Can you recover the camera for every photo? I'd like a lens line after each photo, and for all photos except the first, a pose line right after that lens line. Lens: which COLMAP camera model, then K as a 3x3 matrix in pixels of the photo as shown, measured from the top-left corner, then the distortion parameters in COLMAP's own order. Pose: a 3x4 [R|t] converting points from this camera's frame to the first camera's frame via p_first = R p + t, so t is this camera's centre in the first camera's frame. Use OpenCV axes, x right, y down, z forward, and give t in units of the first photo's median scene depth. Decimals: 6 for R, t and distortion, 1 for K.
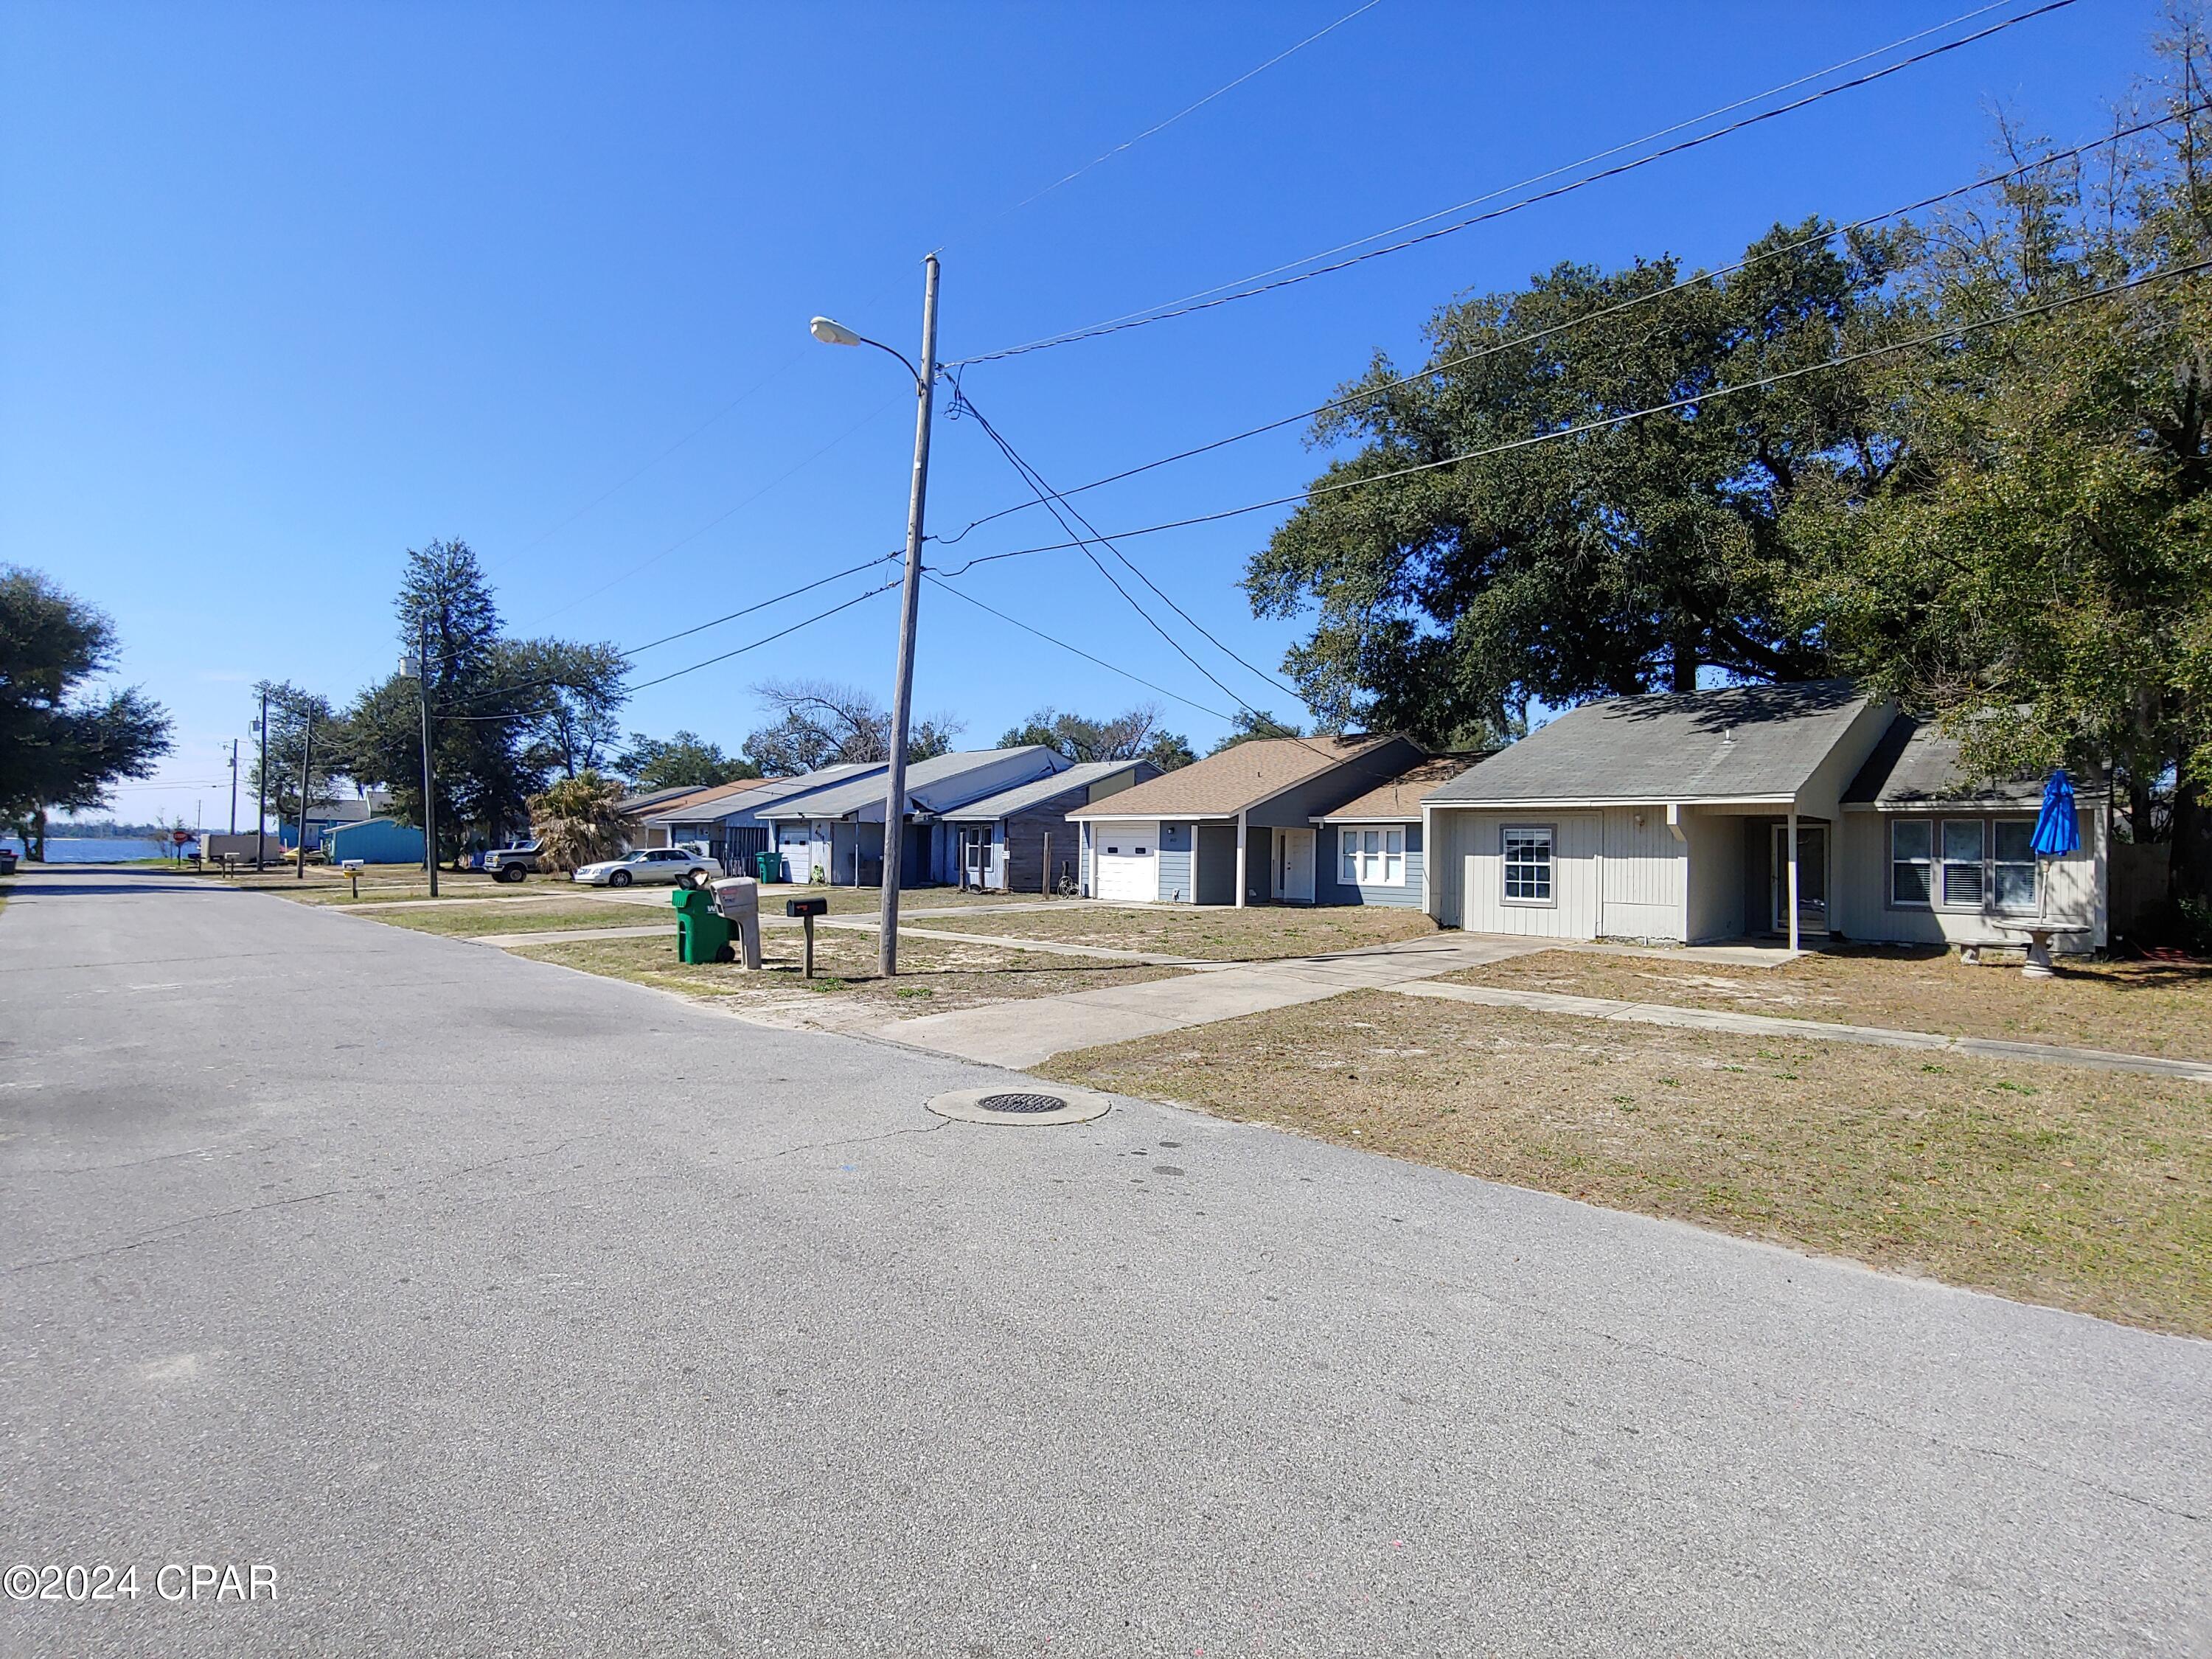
lens RADIAL K [[1058.1, 0, 1105.5], [0, 1058.1, 812.4], [0, 0, 1]] dist [-0.005654, -0.011242]
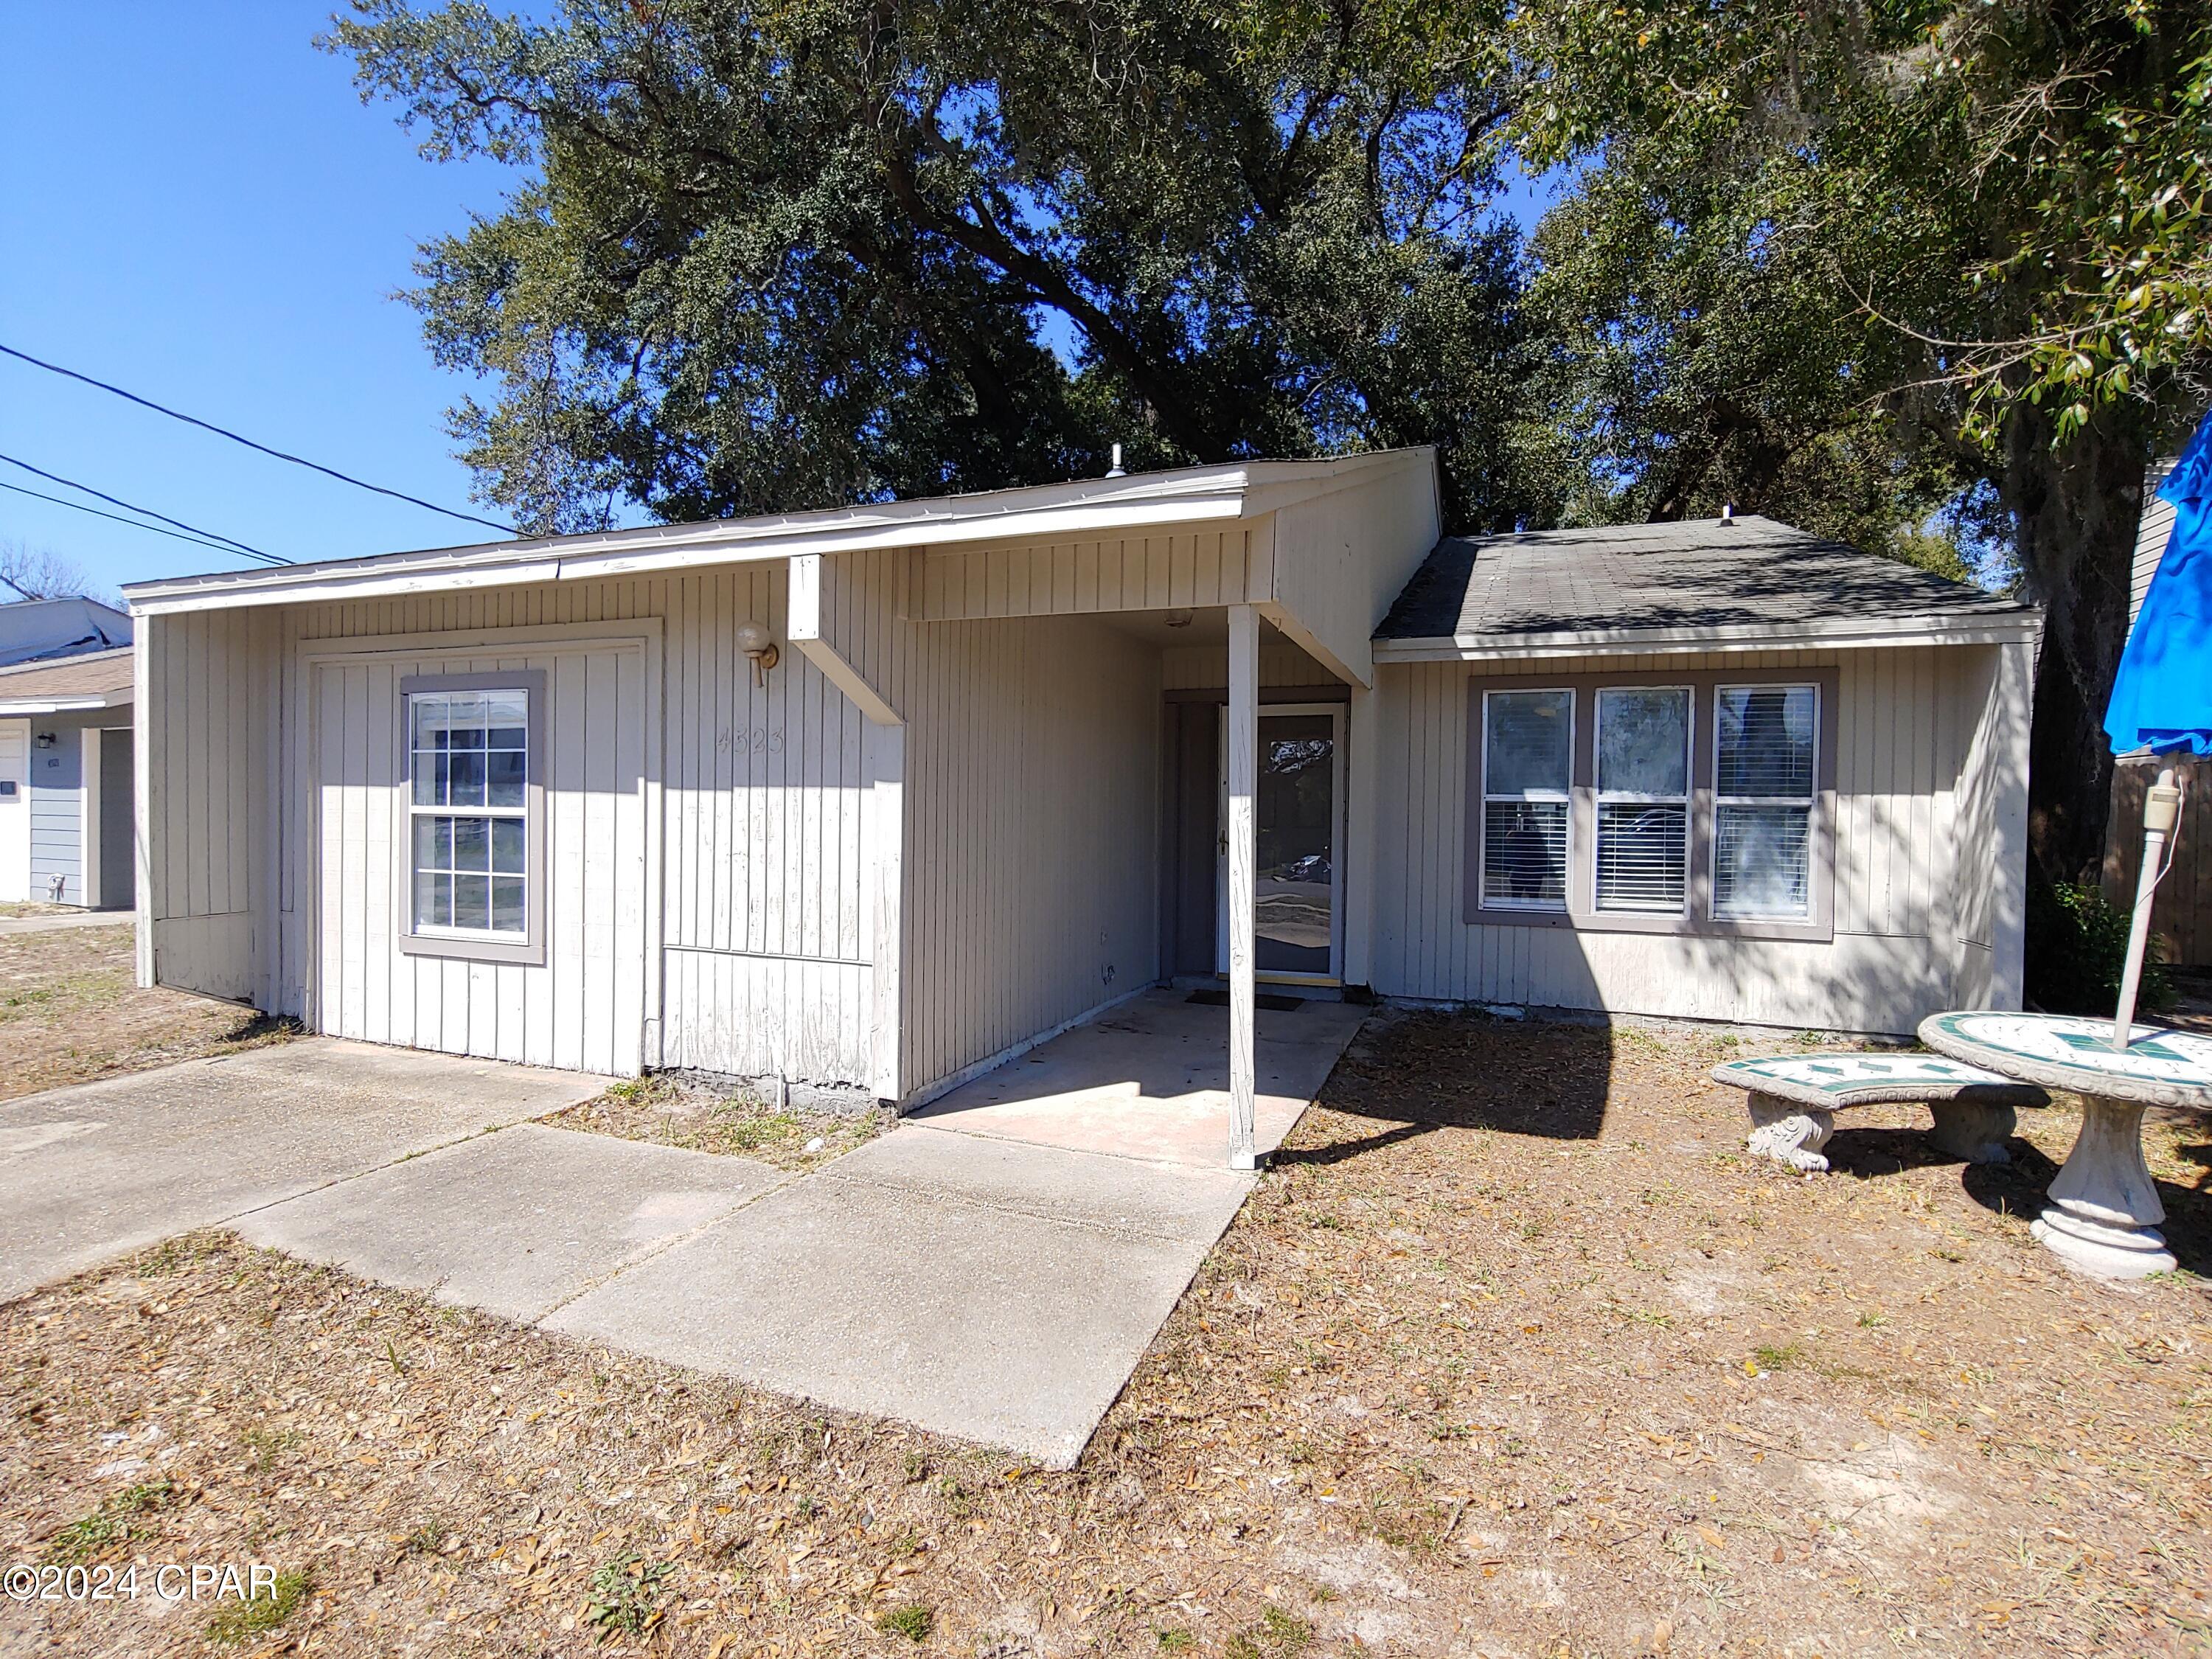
lens RADIAL K [[1058.1, 0, 1105.5], [0, 1058.1, 812.4], [0, 0, 1]] dist [-0.005654, -0.011242]
pose [[0.916487, -0.008465, 0.399974, 0.299317], [-0.011030, 0.998861, 0.046413, 0.022811], [-0.399911, -0.046948, 0.915351, 0.449691]]
